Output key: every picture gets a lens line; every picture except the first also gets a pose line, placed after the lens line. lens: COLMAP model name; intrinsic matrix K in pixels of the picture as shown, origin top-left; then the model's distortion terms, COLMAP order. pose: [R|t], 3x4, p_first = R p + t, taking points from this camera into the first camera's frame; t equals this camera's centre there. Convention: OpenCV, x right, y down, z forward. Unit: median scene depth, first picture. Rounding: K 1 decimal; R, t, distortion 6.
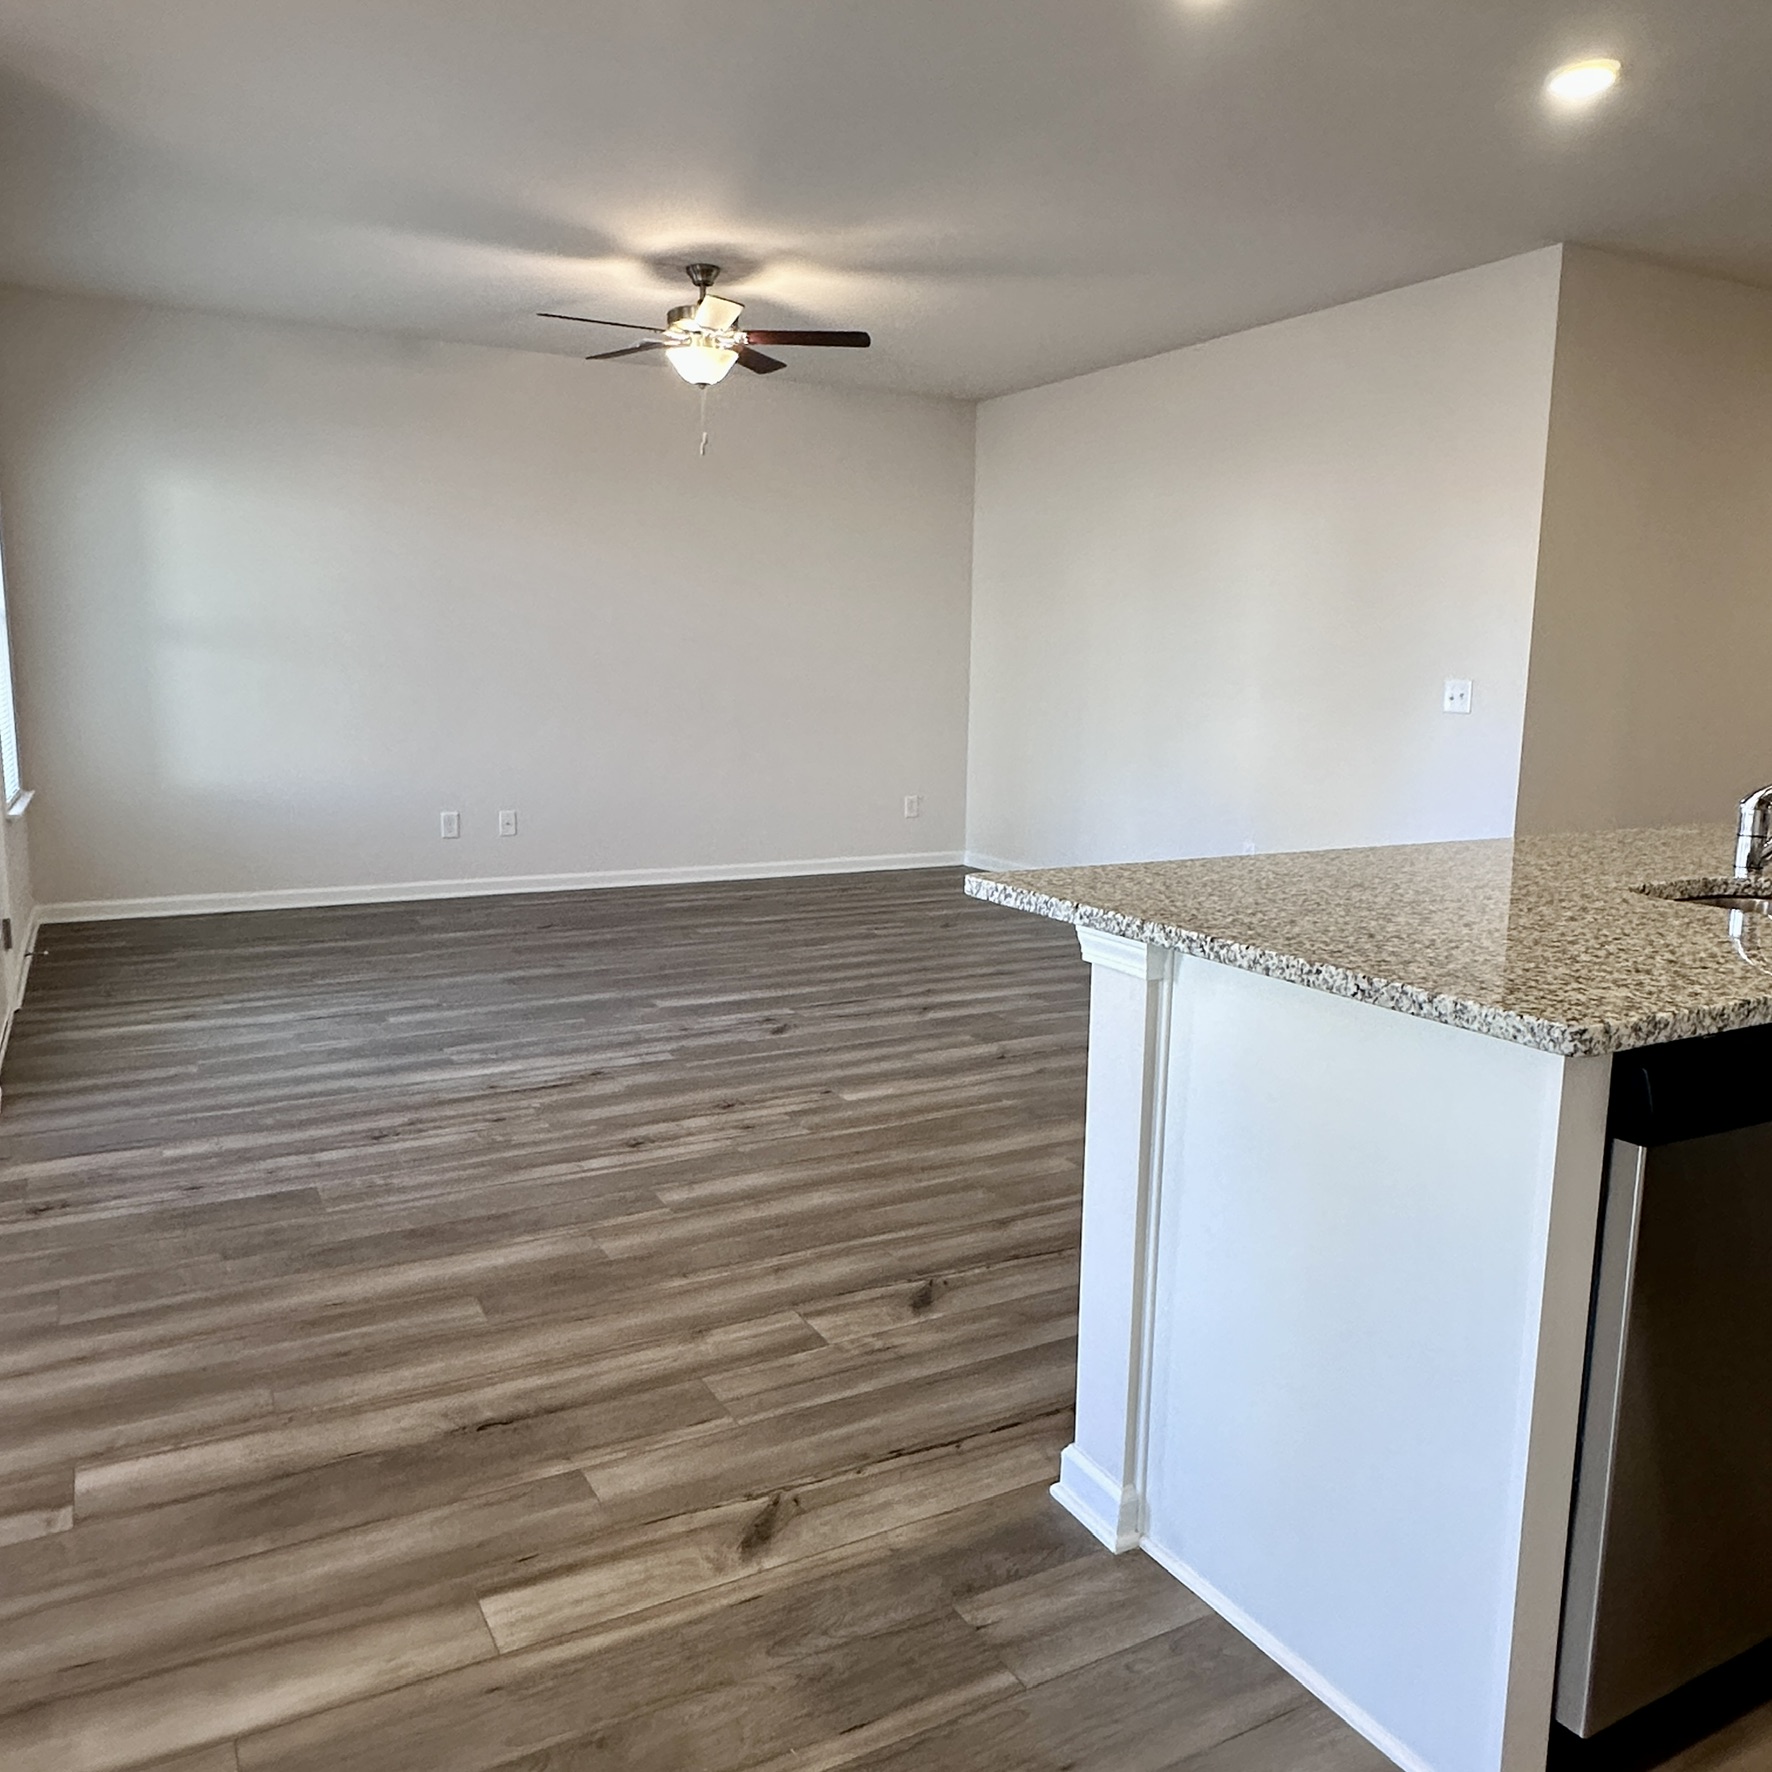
lens RADIAL K [[1450.8, 0, 886.0], [0, 1450.8, 886.0], [0, 0, 1]] dist [-0.011551, -0.006644]
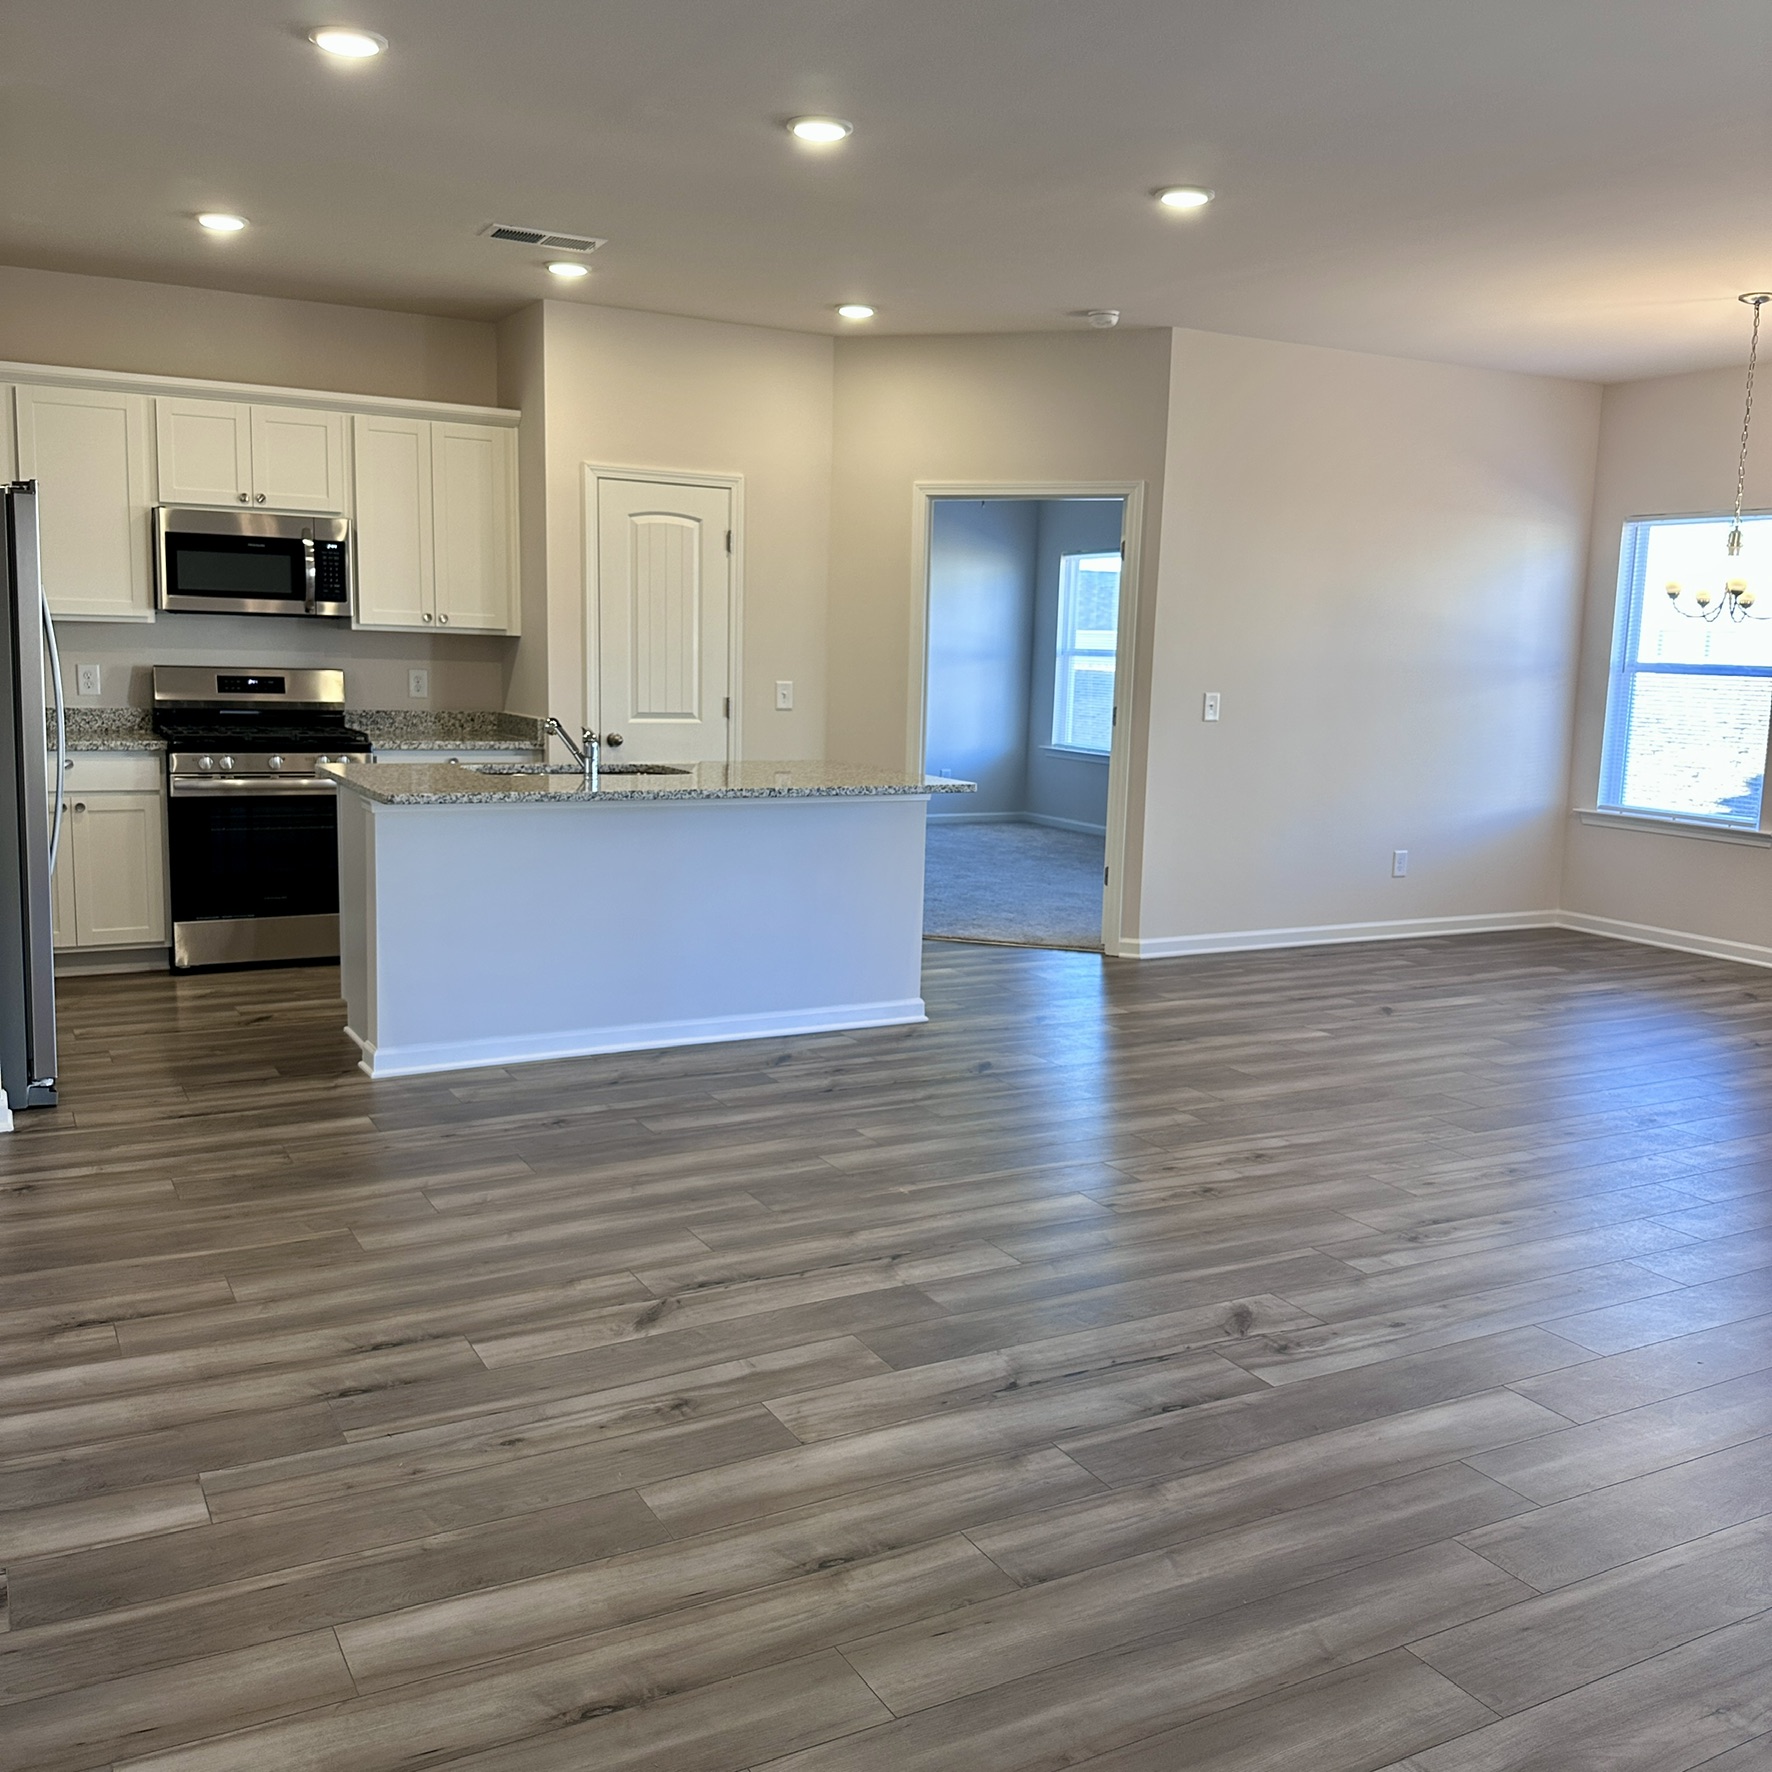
lens RADIAL K [[1640.9, 0, 886.0], [0, 1640.9, 886.0], [0, 0, 1]] dist [0.076448, -0.007322]
pose [[-0.999149, -0.041075, 0.003734, 0.099087], [-0.038141, 0.954633, 0.295332, -0.331129], [-0.015695, 0.294939, -0.955387, 1.921358]]
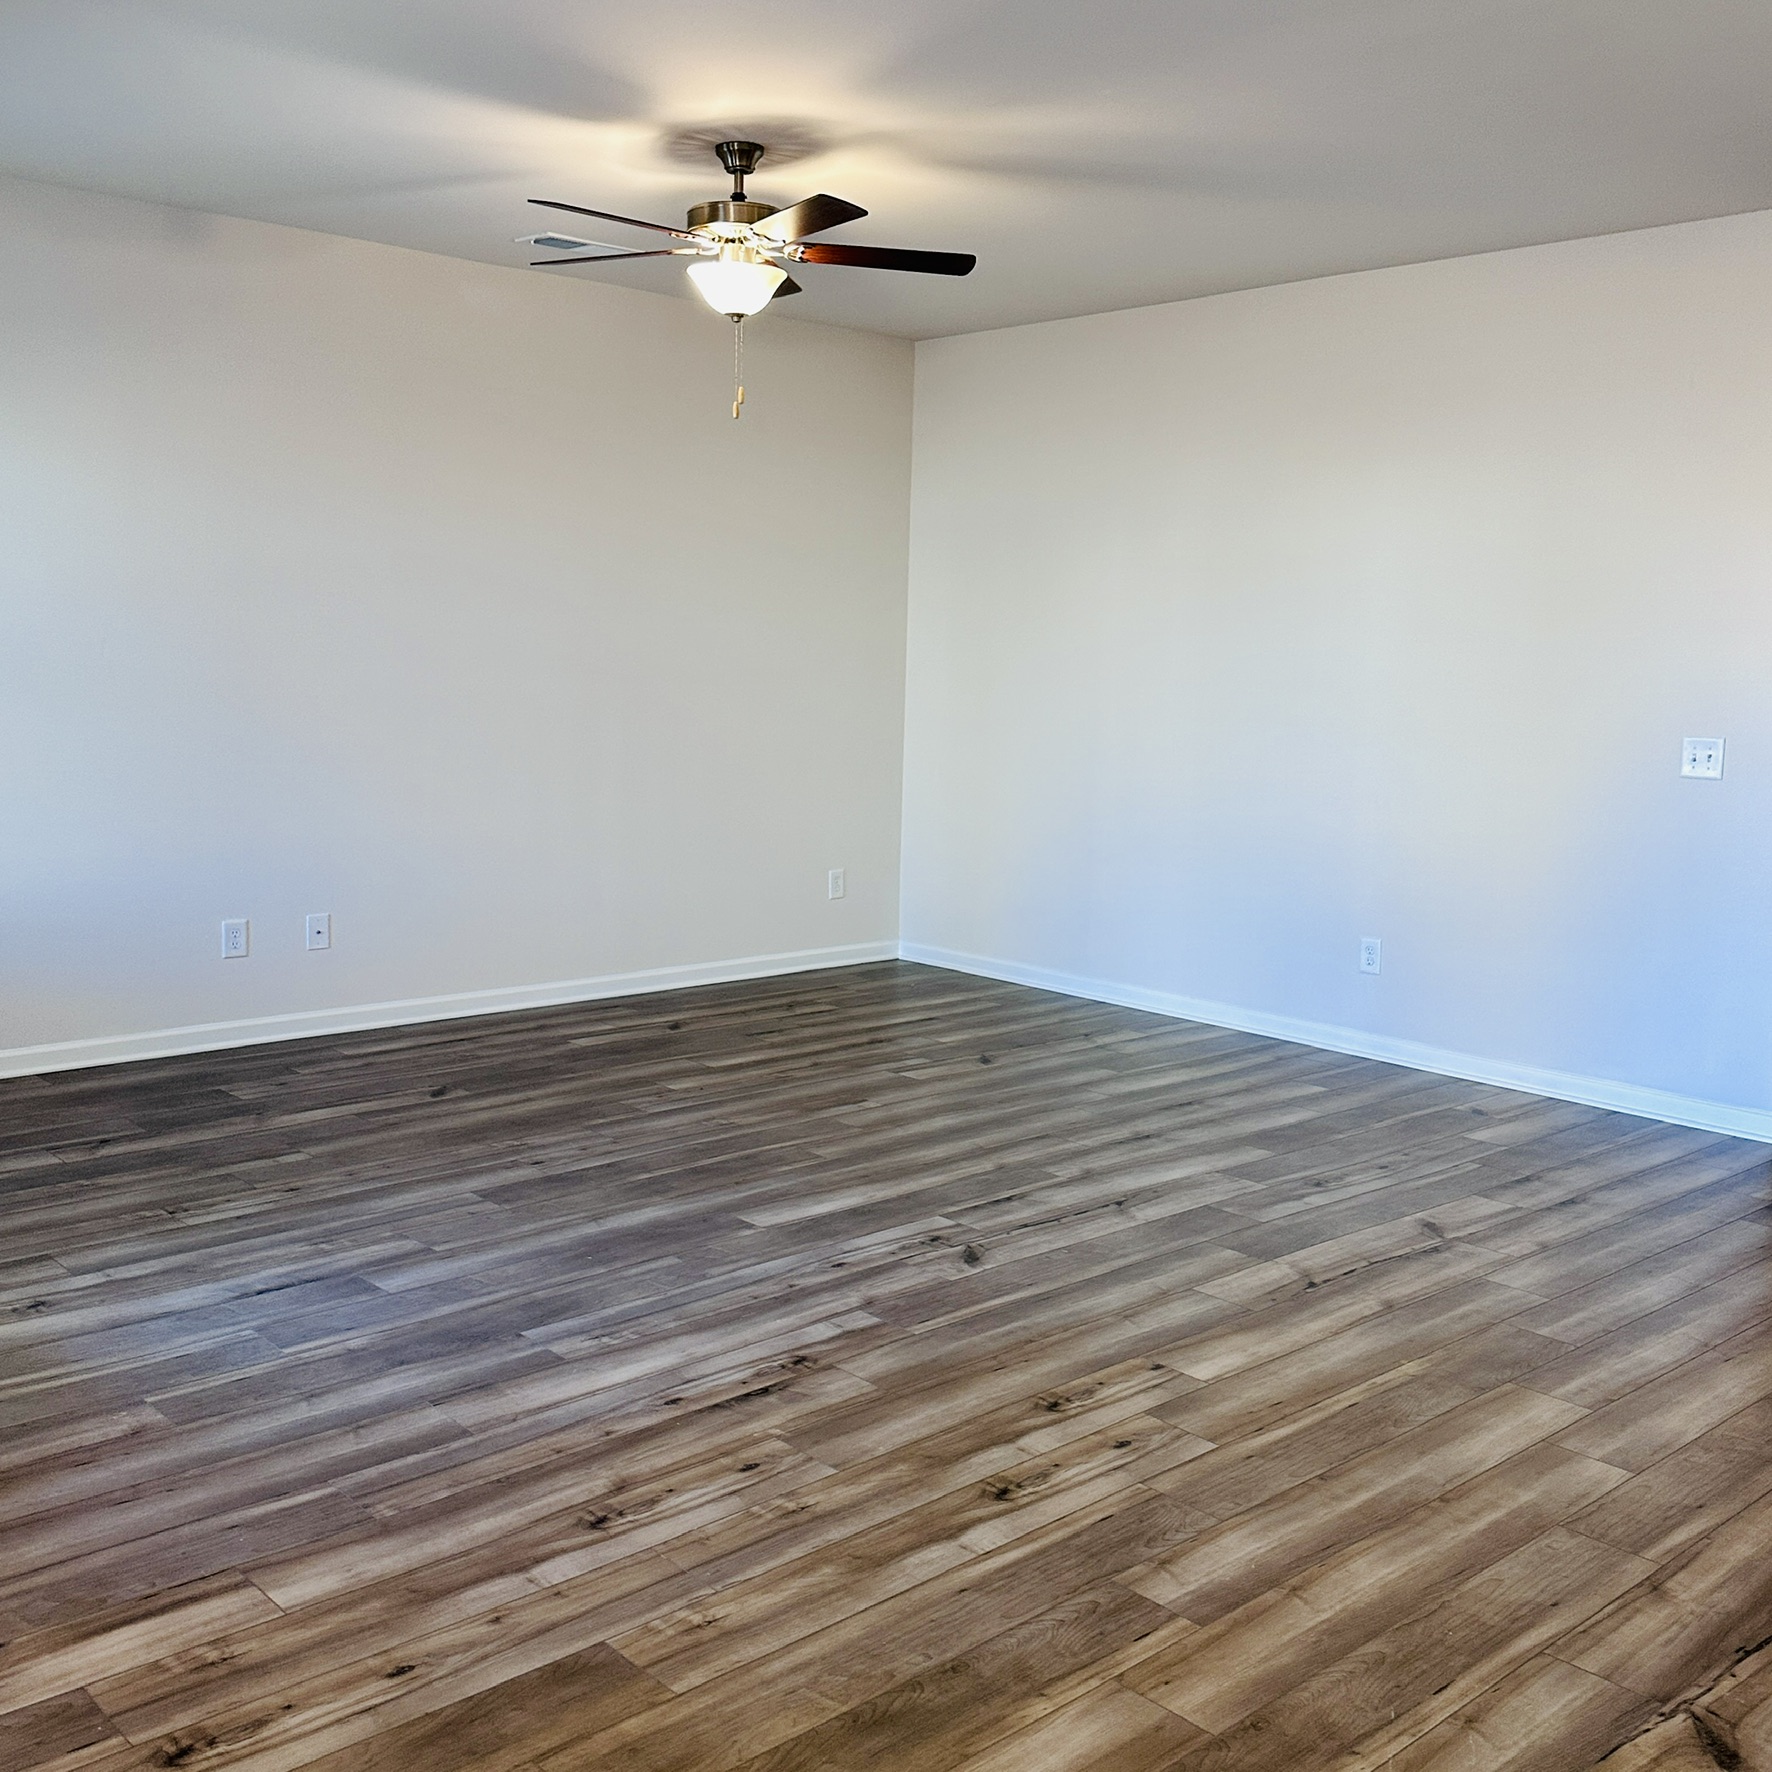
lens RADIAL K [[1844.5, 0, 886.0], [0, 1844.5, 886.0], [0, 0, 1]] dist [0.172739, -0.358632]
pose [[0.971033, -0.021939, 0.237937, -0.381223], [0.026647, 0.999507, -0.016588, -0.077777], [-0.237456, 0.022448, 0.971139, 0.162435]]
